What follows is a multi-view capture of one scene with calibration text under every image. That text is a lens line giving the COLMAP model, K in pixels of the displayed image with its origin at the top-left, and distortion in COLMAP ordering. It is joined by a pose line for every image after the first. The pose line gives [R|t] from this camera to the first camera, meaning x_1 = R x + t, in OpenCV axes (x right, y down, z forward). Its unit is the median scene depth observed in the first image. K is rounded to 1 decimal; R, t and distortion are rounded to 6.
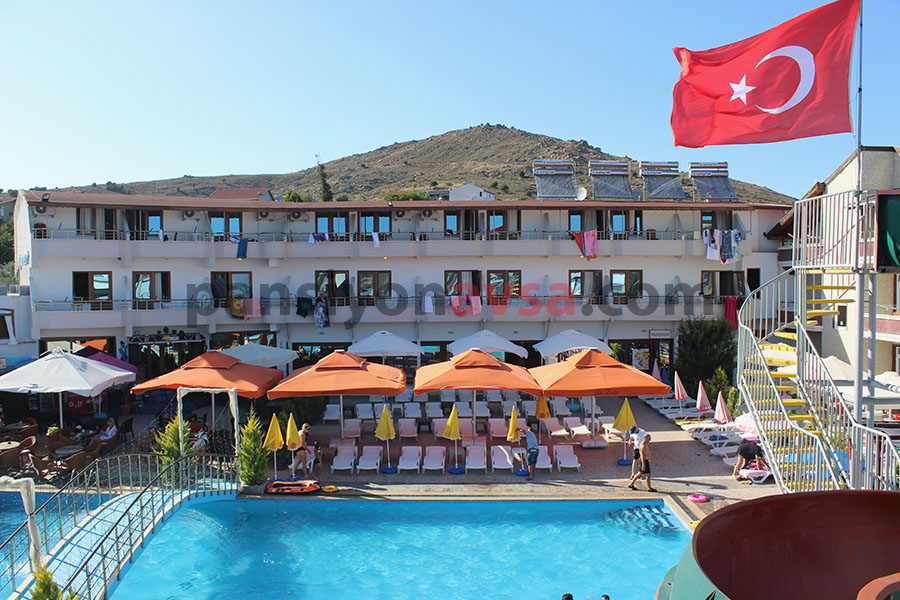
lens RADIAL K [[747.9, 0, 444.0], [0, 747.9, 304.1], [0, 0, 1]] dist [-0.167472, 0.154584]
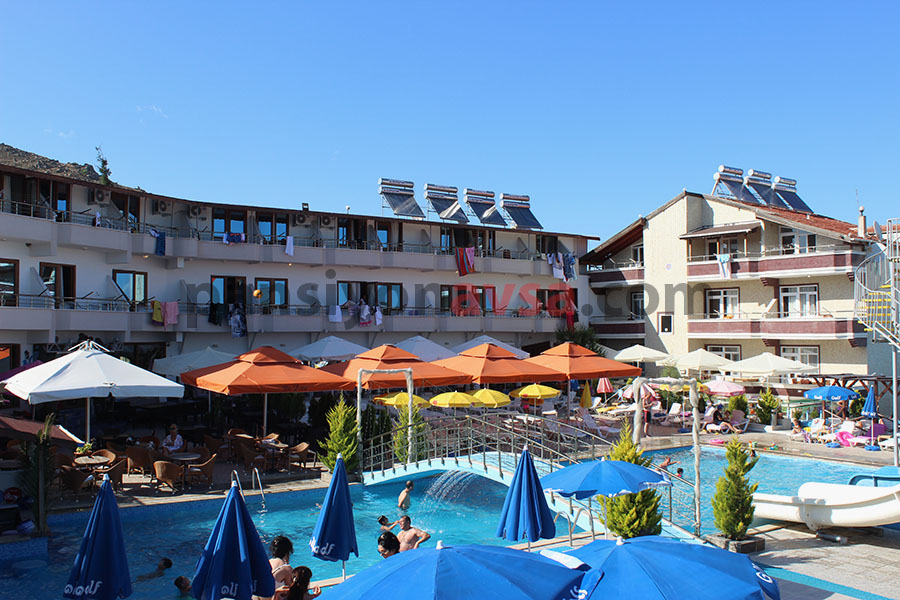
lens RADIAL K [[861.1, 0, 452.1], [0, 861.1, 302.3], [0, 0, 1]] dist [-0.144712, 0.155345]
pose [[0.811492, 0.023167, 0.583905, -0.577829], [0.018498, 0.997695, -0.065293, 0.064139], [-0.584071, 0.063786, 0.809192, 0.008960]]
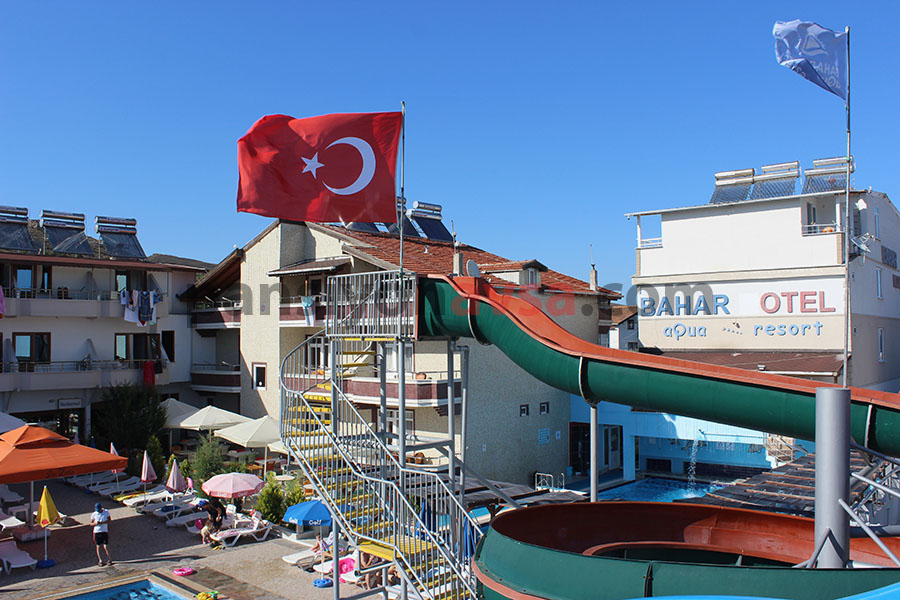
lens RADIAL K [[799.4, 0, 450.0], [0, 799.4, 300.0], [0, 0, 1]] dist [-0.157314, 0.150348]
pose [[0.671106, 0.031734, 0.740681, -0.110857], [0.030620, 0.997044, -0.070462, -0.005022], [-0.740728, 0.069967, 0.668151, 0.017188]]
